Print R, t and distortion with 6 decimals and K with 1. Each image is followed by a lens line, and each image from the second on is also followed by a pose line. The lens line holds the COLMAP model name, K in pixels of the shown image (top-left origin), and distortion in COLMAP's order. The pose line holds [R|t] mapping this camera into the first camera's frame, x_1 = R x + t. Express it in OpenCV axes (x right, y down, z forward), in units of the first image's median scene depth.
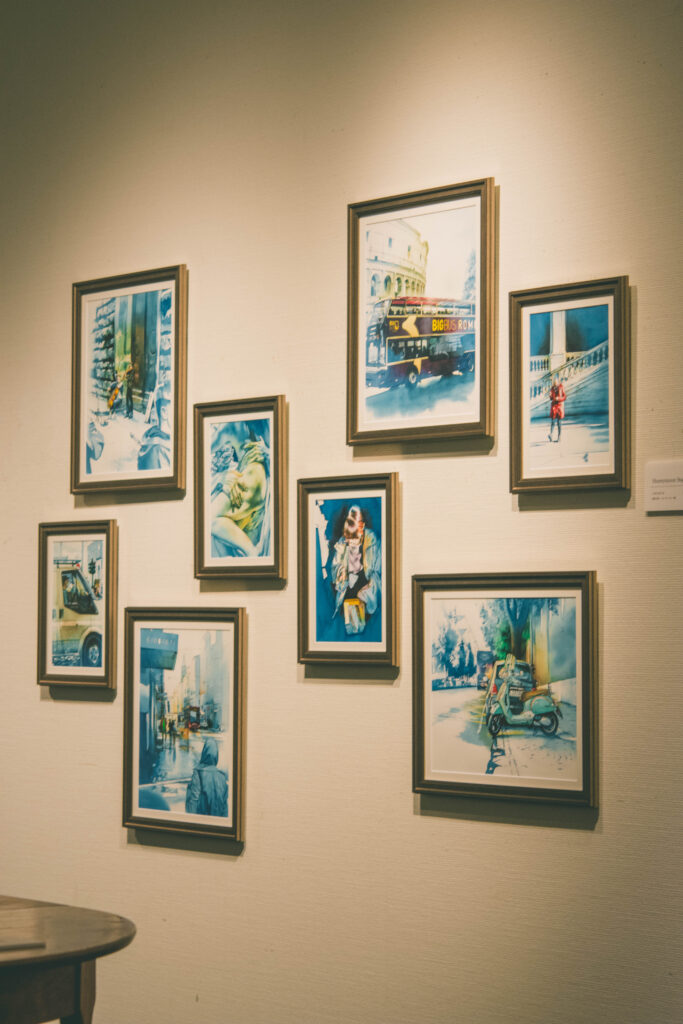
lens RADIAL K [[2643.7, 0, 341.5], [0, 2643.7, 512.1], [0, 0, 1]] dist [0.005461, 0.000000]
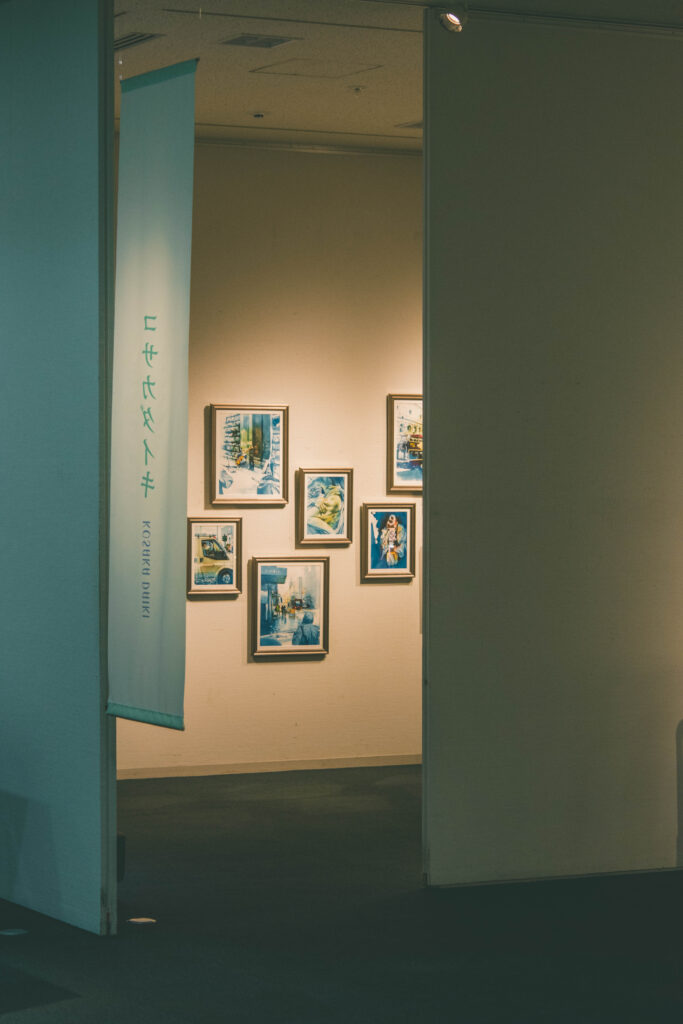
lens RADIAL K [[2643.7, 0, 341.5], [0, 2643.7, 511.3], [0, 0, 1]] dist [0.005461, 0.000000]
pose [[0.205186, -0.021070, 0.978496, -2.334977], [-0.045661, 0.998474, 0.031075, -0.077298], [-0.977657, -0.051055, 0.203910, 0.503926]]
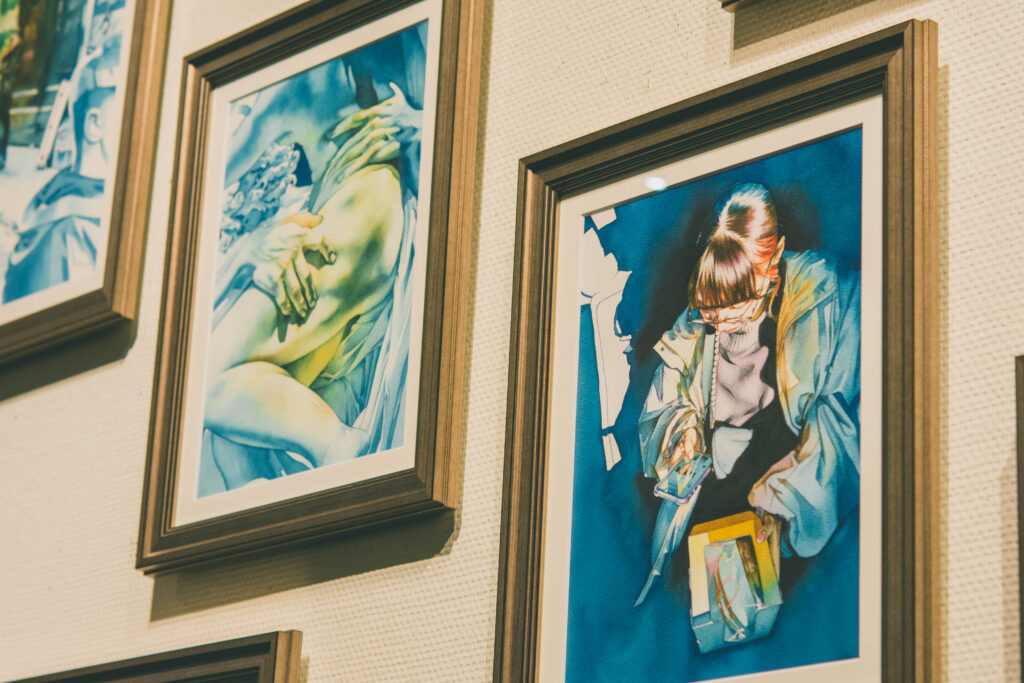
lens RADIAL K [[2643.7, 0, 511.6], [0, 2643.7, 341.0], [0, 0, 1]] dist [0.005461, 0.000000]
pose [[0.995756, 0.072800, 0.056297, -0.031630], [-0.053609, 0.956087, -0.288138, 0.088260], [-0.074801, 0.283897, 0.955933, 0.701361]]
